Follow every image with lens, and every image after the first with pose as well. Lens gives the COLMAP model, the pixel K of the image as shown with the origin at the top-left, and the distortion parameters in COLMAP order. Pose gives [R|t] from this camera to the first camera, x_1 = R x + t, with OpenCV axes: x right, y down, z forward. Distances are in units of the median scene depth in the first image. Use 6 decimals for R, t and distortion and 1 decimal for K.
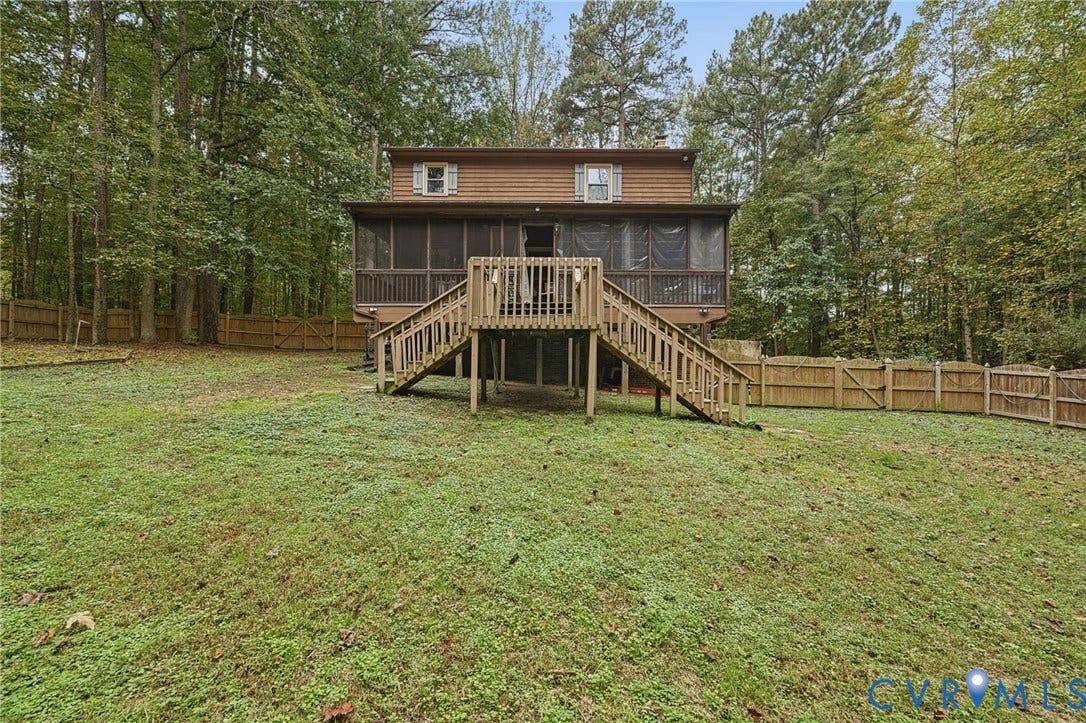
lens RADIAL K [[429.7, 0, 544.6], [0, 429.7, 356.9], [0, 0, 1]] dist [-0.000970, 0.000285]
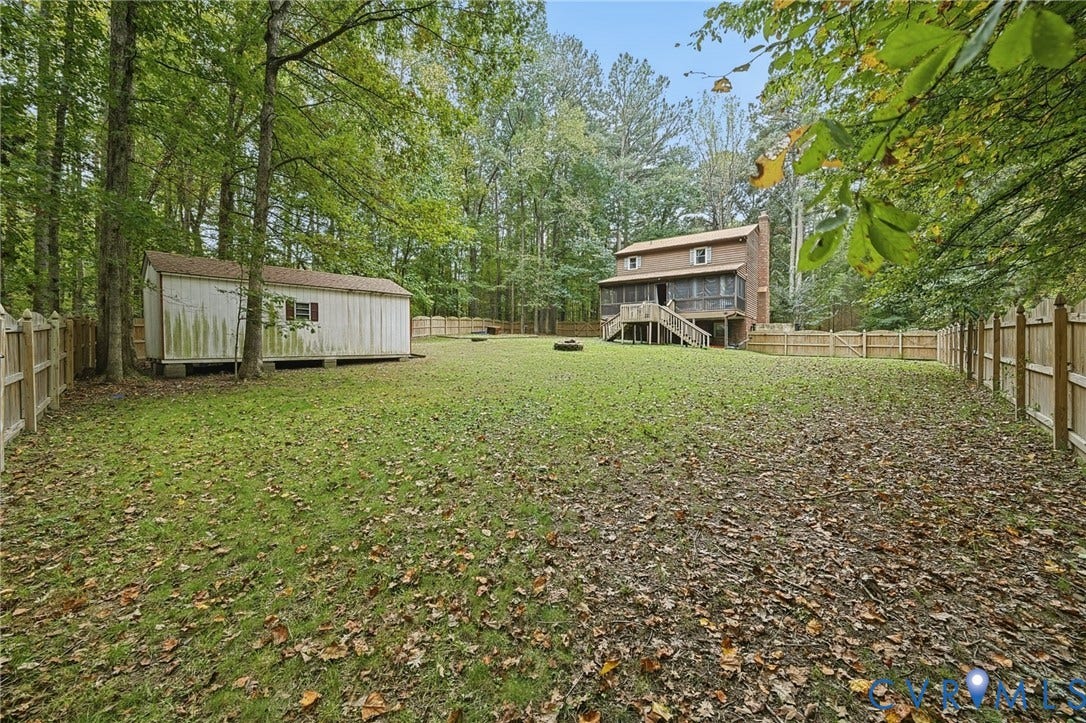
lens RADIAL K [[429.7, 0, 544.6], [0, 429.7, 356.9], [0, 0, 1]] dist [-0.000970, 0.000285]
pose [[0.820972, 0.004300, -0.570953, 0.742853], [-0.001995, 0.999987, 0.004663, 0.116102], [0.570965, -0.002689, 0.820970, -1.323612]]
